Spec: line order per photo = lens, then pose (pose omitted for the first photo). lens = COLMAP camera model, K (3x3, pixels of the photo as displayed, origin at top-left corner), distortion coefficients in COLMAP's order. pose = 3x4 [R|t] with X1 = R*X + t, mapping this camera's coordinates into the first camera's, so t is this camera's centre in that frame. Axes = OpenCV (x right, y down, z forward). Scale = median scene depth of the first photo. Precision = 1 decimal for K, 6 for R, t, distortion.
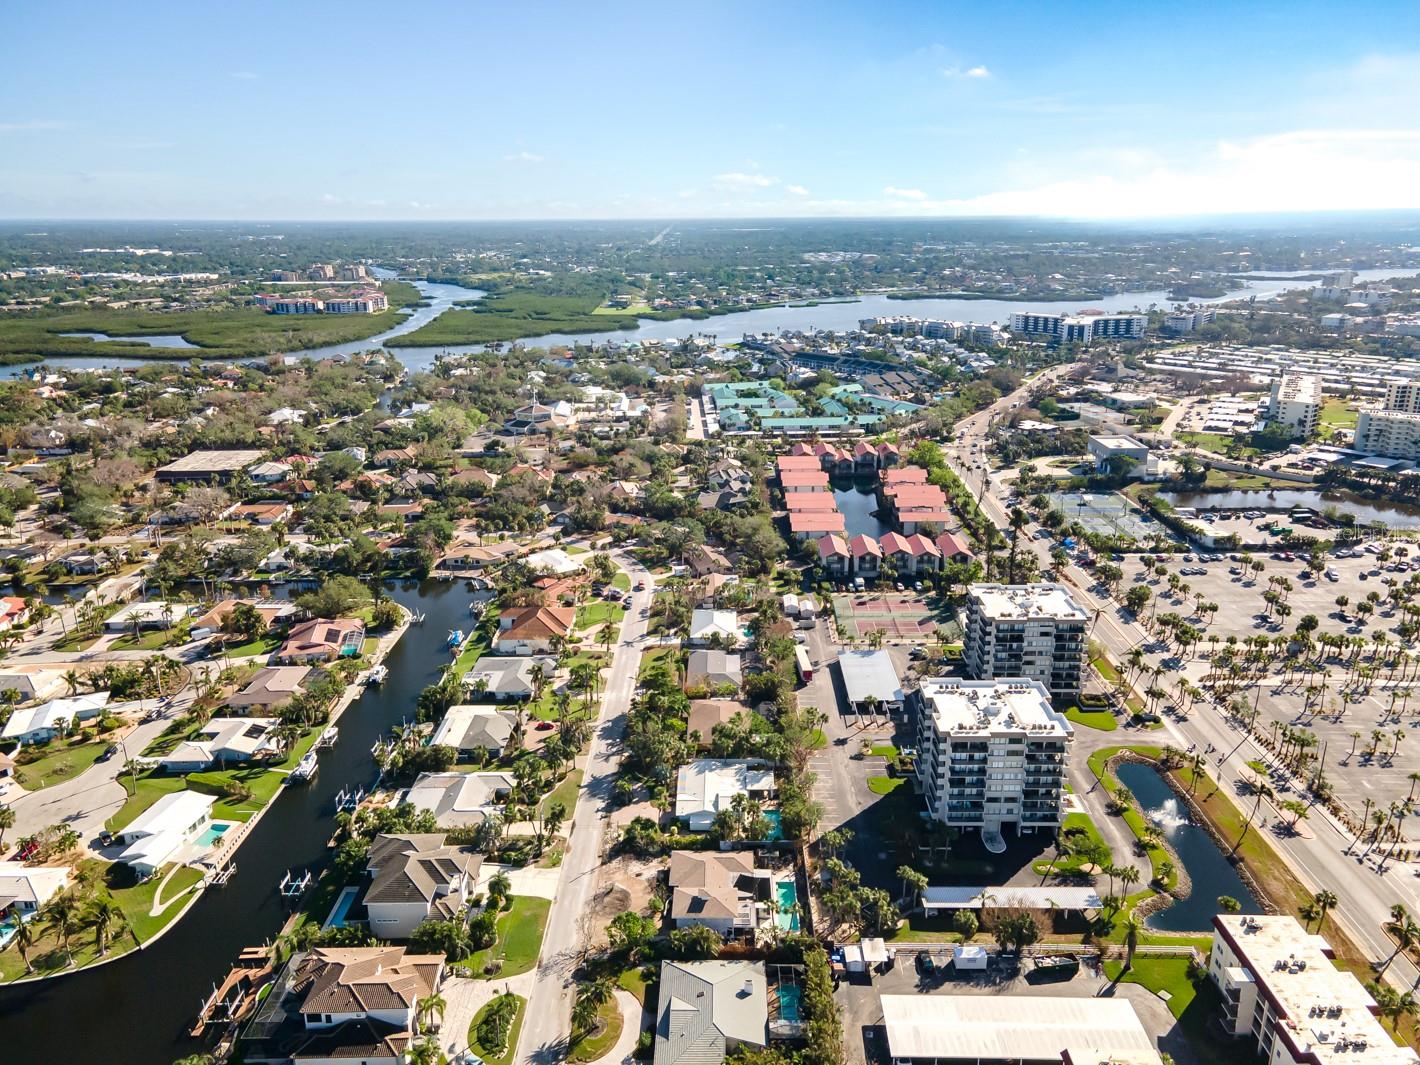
lens RADIAL K [[1035.9, 0, 714.3], [0, 1035.9, 529.1], [0, 0, 1]] dist [0.027100, 0.031662]
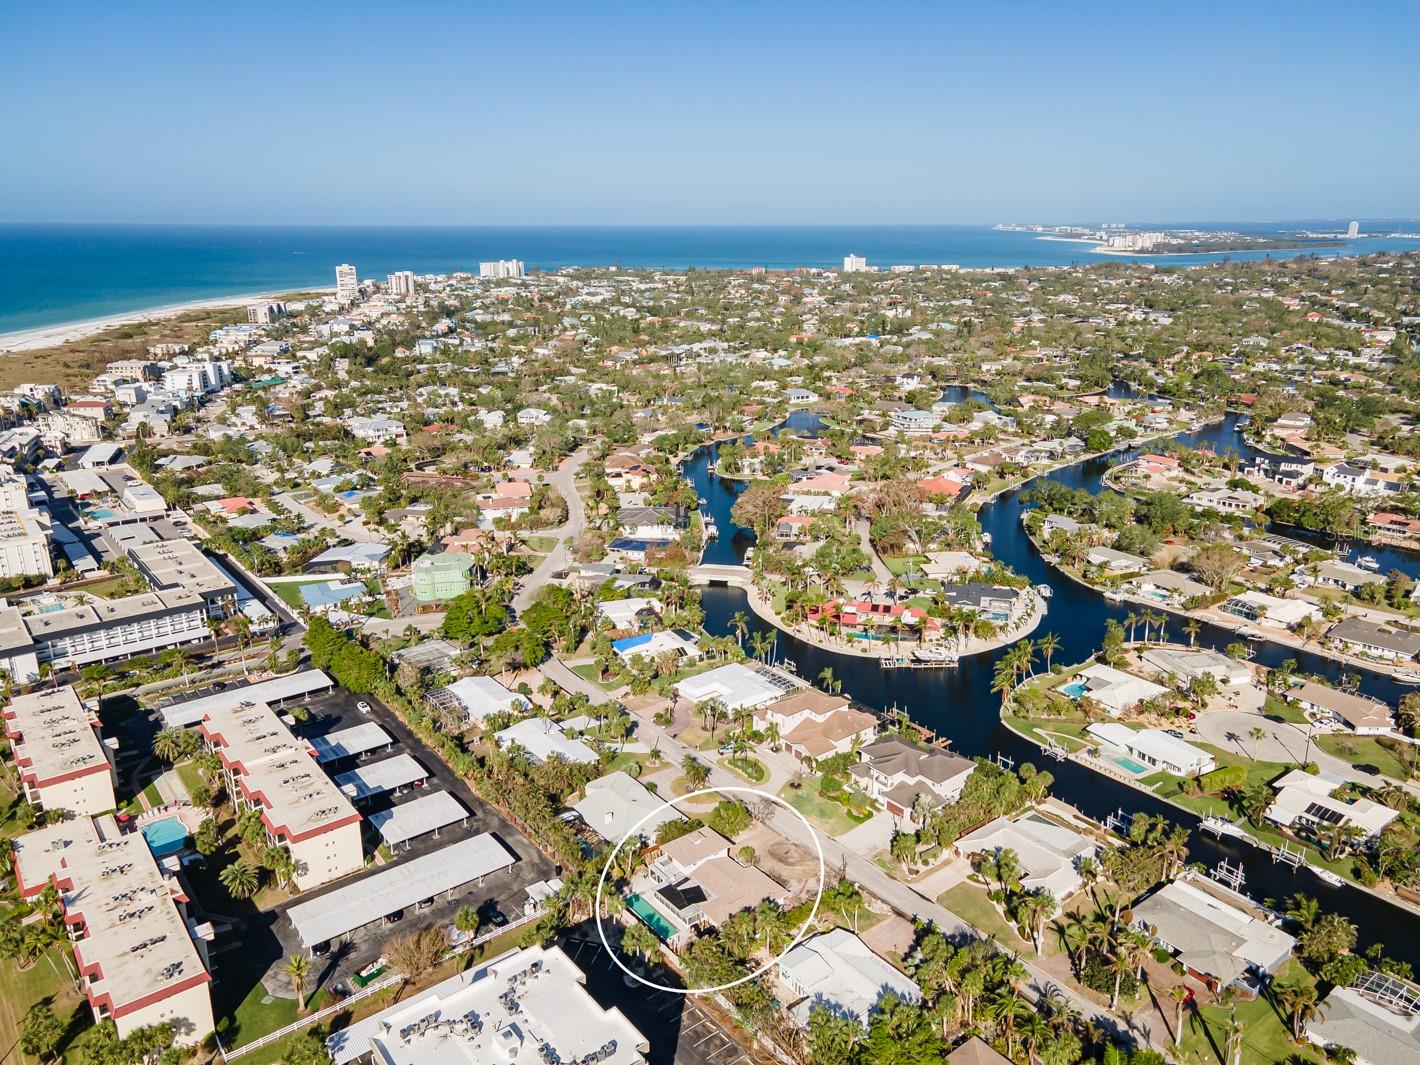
lens RADIAL K [[1035.9, 0, 714.9], [0, 1035.9, 522.9], [0, 0, 1]] dist [0.027100, 0.031662]
pose [[-0.779095, 0.186280, -0.598591, 0.363854], [-0.174632, 0.852552, 0.492604, -0.300822], [0.602092, 0.488318, -0.631689, 0.992580]]
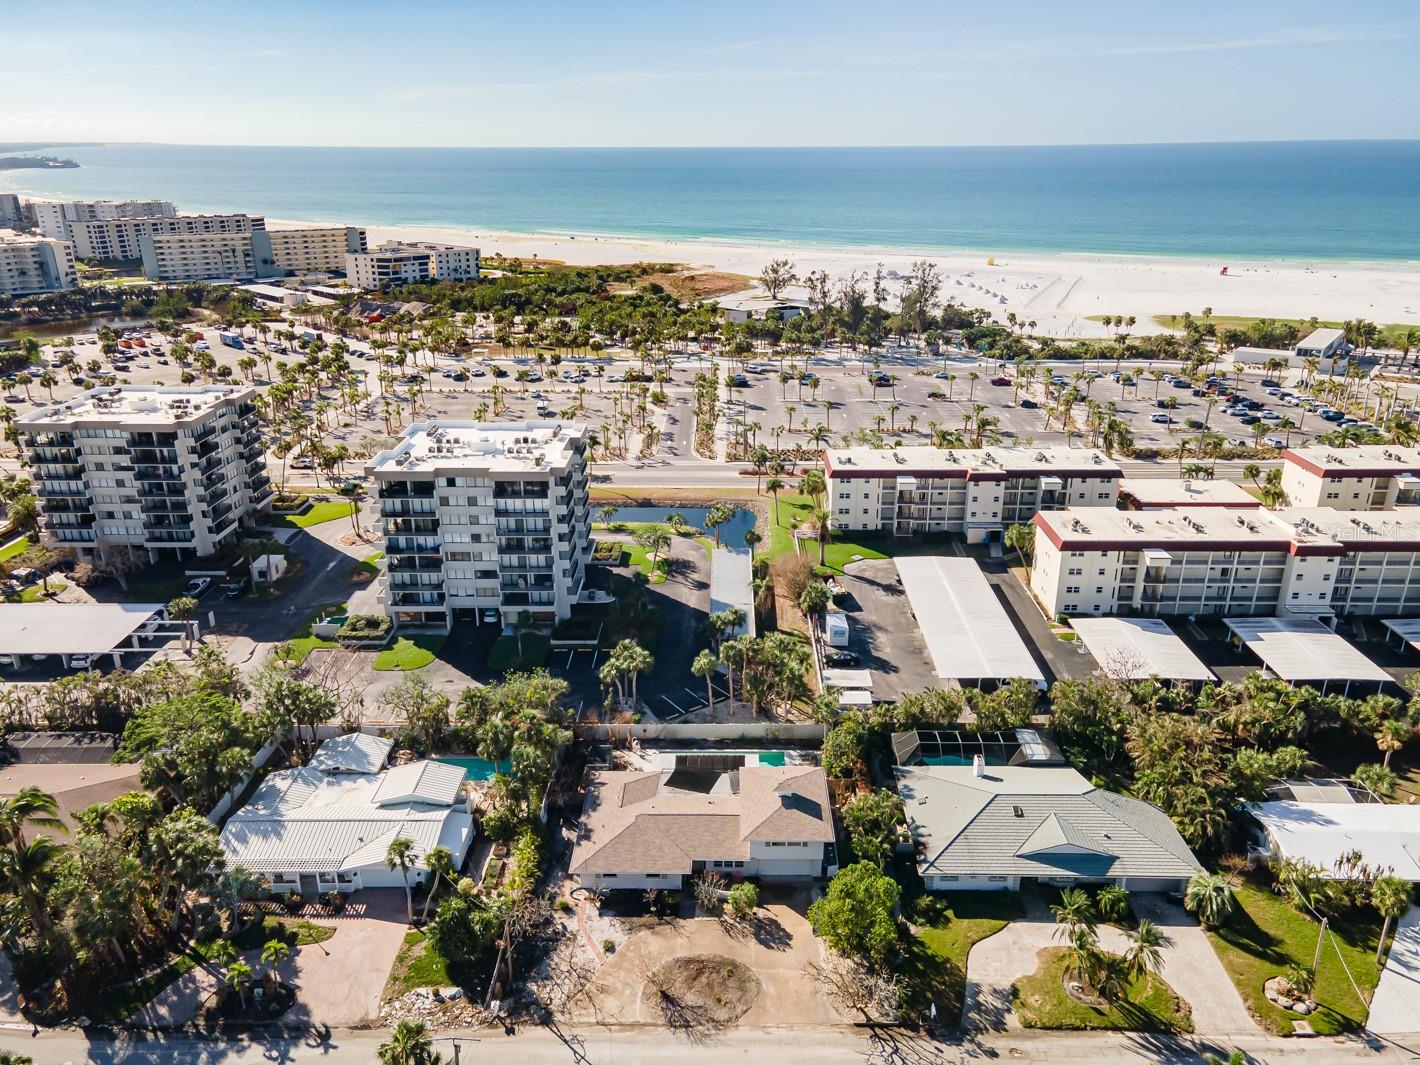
lens RADIAL K [[1035.9, 0, 716.3], [0, 1035.9, 534.8], [0, 0, 1]] dist [0.027100, 0.031662]
pose [[0.000173, -0.345225, 0.938520, -0.296944], [0.295263, 0.896695, 0.329786, 0.033620], [-0.955416, 0.277053, 0.102088, 0.610338]]
